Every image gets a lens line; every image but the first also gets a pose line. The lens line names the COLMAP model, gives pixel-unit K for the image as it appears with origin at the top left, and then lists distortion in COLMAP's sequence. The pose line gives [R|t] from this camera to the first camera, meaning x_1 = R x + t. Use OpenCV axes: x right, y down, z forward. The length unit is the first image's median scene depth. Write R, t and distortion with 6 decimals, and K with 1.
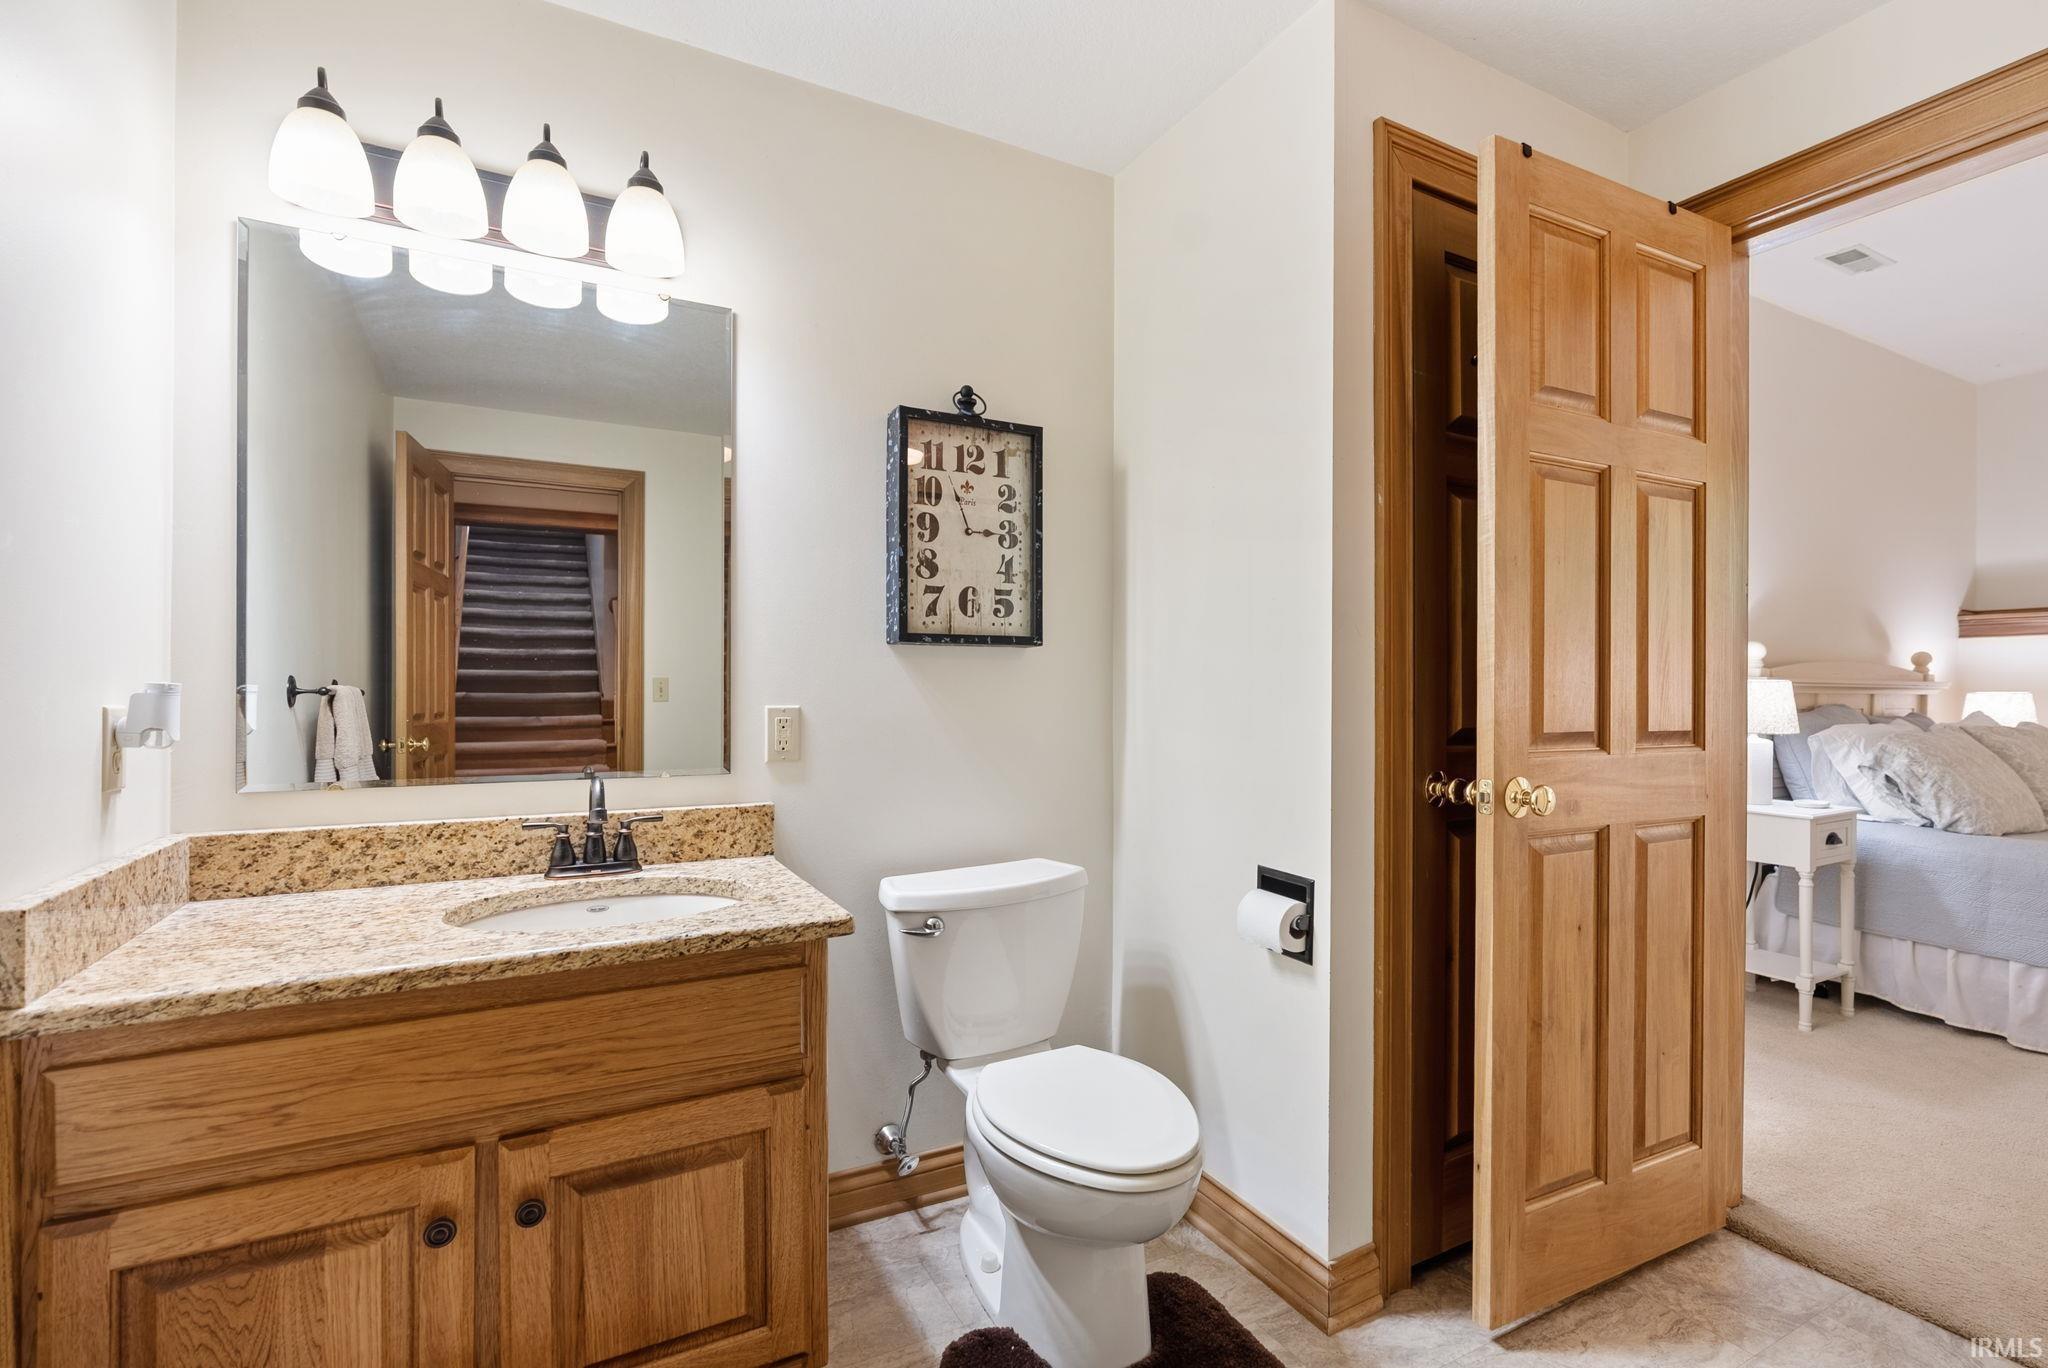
lens RADIAL K [[933.7, 0, 1024.7], [0, 933.7, 688.6], [0, 0, 1]] dist [-0.008220, 0.000472]
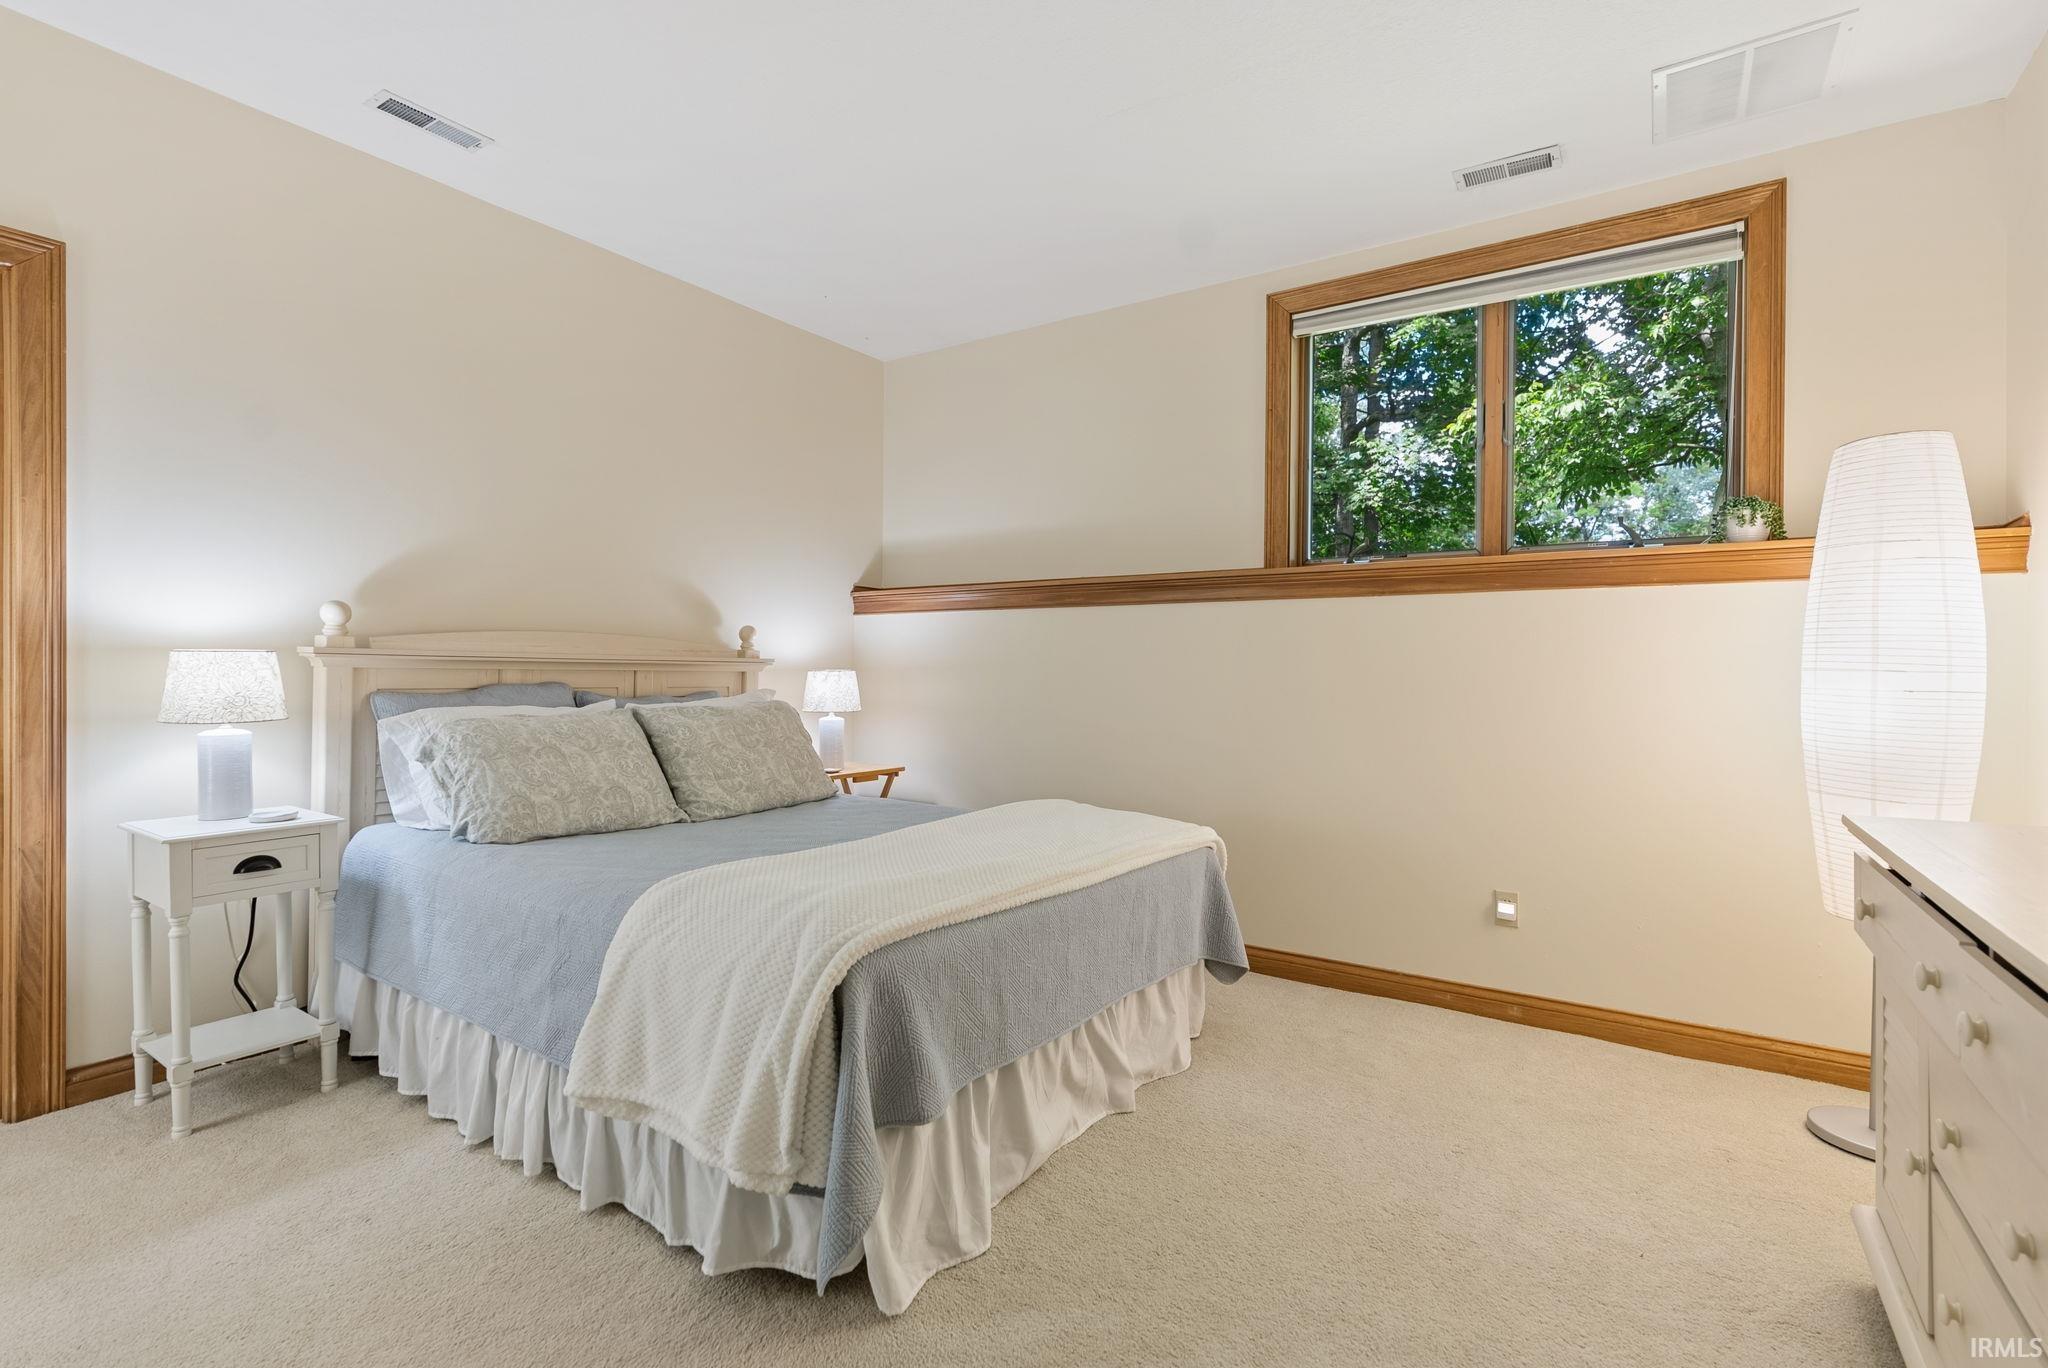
lens RADIAL K [[933.7, 0, 1021.6], [0, 933.7, 677.0], [0, 0, 1]] dist [-0.008220, 0.000472]
pose [[0.883029, -0.000711, 0.469317, 0.767662], [-0.001929, 0.999985, 0.005143, 0.005926], [-0.469314, -0.005447, 0.883015, 0.046517]]
